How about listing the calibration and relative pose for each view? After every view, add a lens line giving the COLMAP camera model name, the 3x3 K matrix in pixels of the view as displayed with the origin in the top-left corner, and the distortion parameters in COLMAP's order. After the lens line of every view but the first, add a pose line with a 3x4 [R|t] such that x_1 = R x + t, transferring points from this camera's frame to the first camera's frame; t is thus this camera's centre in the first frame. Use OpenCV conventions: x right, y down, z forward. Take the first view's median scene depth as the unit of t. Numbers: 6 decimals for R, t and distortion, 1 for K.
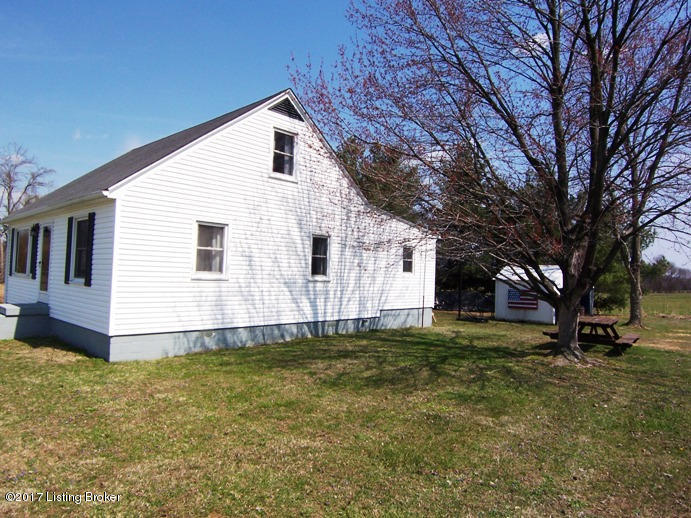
lens RADIAL K [[462.5, 0, 345.5], [0, 462.5, 259.0], [0, 0, 1]] dist [-0.000596, -0.000125]
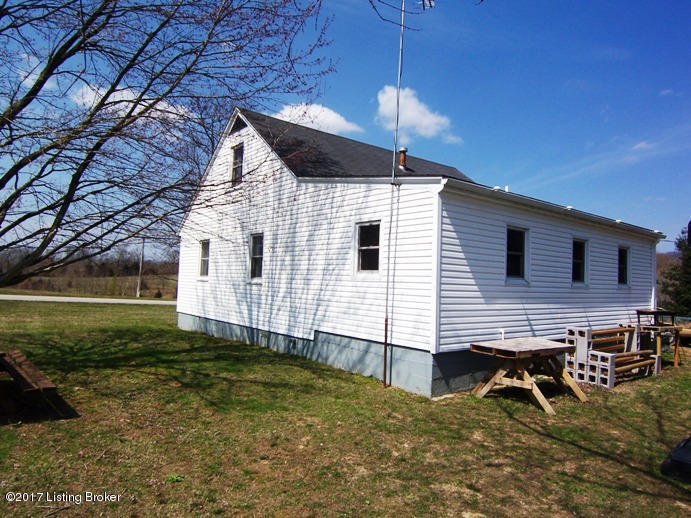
lens RADIAL K [[468.8, 0, 345.5], [0, 468.8, 259.0], [0, 0, 1]] dist [-0.092510, -0.000886]
pose [[-0.137538, -0.081541, -0.987134, 0.790653], [-0.002867, 0.996634, -0.081927, 0.070388], [0.990492, -0.008437, -0.137309, 1.240231]]
